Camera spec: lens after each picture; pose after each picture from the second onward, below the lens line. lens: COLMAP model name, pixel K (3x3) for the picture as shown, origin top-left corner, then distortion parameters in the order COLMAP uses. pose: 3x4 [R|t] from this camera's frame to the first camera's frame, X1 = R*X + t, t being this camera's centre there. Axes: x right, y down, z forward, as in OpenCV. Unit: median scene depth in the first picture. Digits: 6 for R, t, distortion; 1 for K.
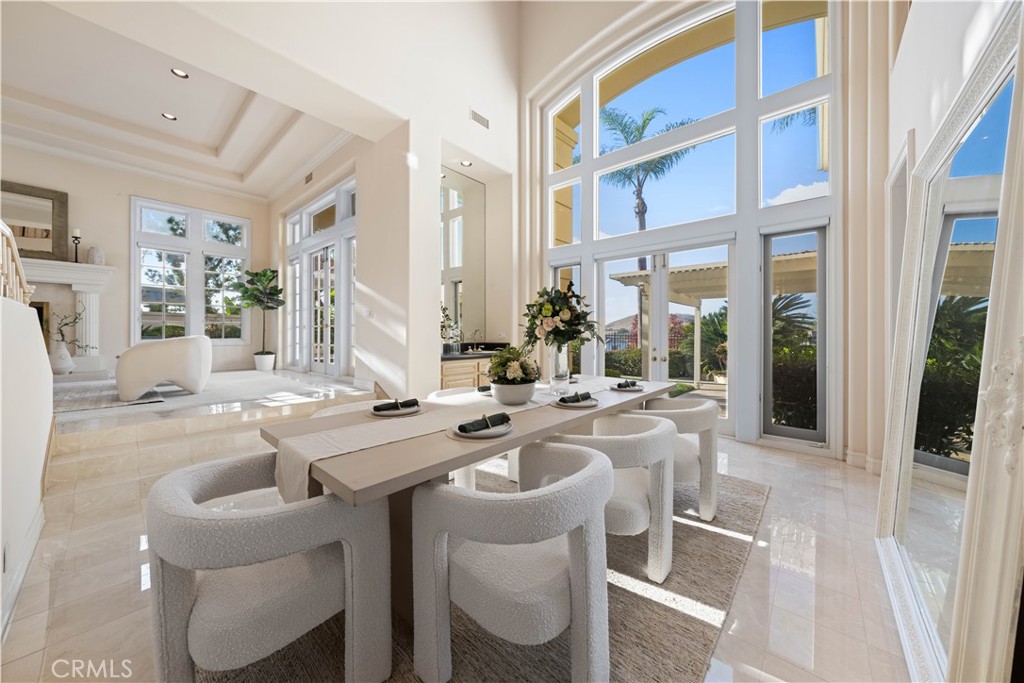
lens RADIAL K [[352.3, 0, 514.8], [0, 352.3, 334.3], [0, 0, 1]] dist [-0.000491, -0.000034]
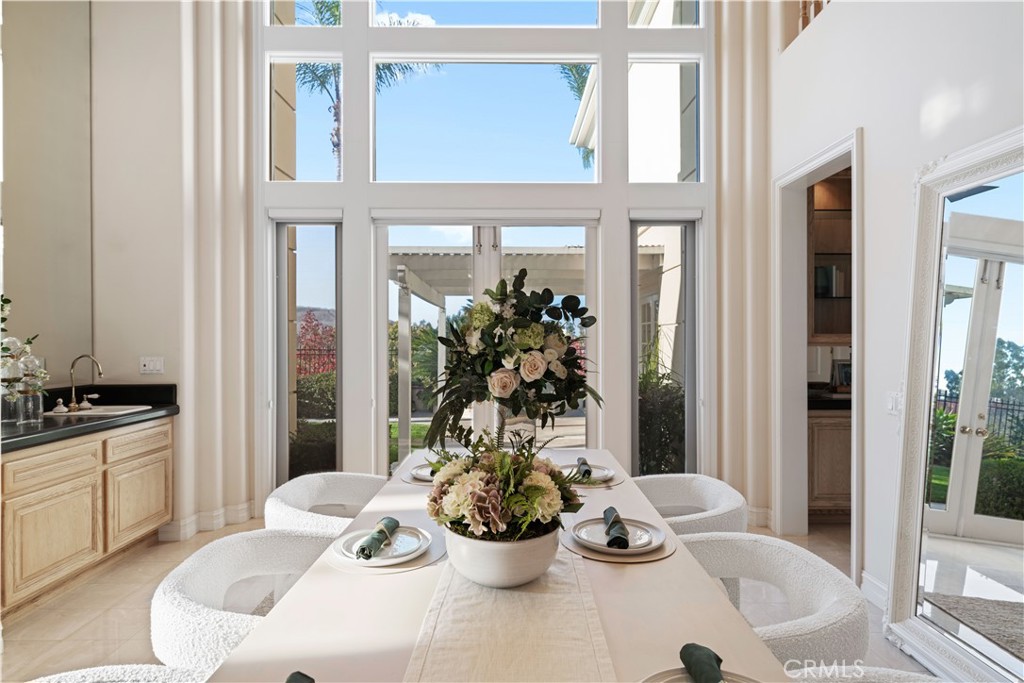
lens RADIAL K [[562.7, 0, 512.9], [0, 562.7, 339.7], [0, 0, 1]] dist [0.015141, 0.000225]
pose [[0.748448, -0.002675, 0.663188, -0.163112], [0.004056, 0.999992, -0.000544, -0.026180], [-0.663181, 0.003097, 0.748452, 0.204764]]
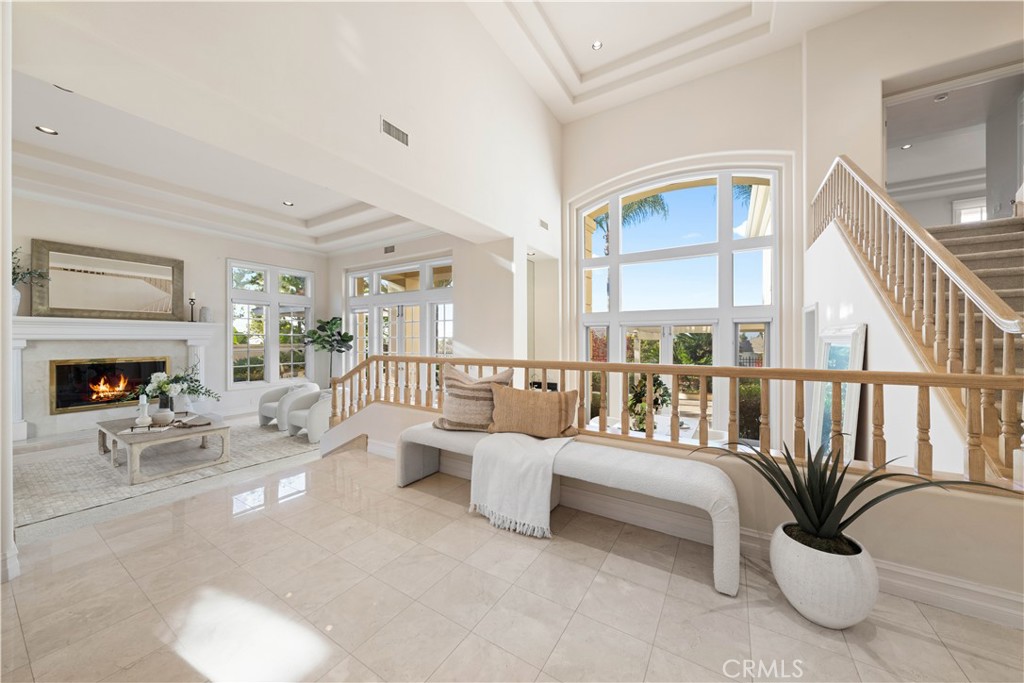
lens RADIAL K [[348.6, 0, 515.2], [0, 348.6, 340.7], [0, 0, 1]] dist [-0.000397, -0.000062]
pose [[0.986661, -0.003327, 0.162757, -0.387063], [0.002997, 0.999993, 0.002274, -0.139478], [-0.162763, -0.001756, 0.986664, -0.298349]]
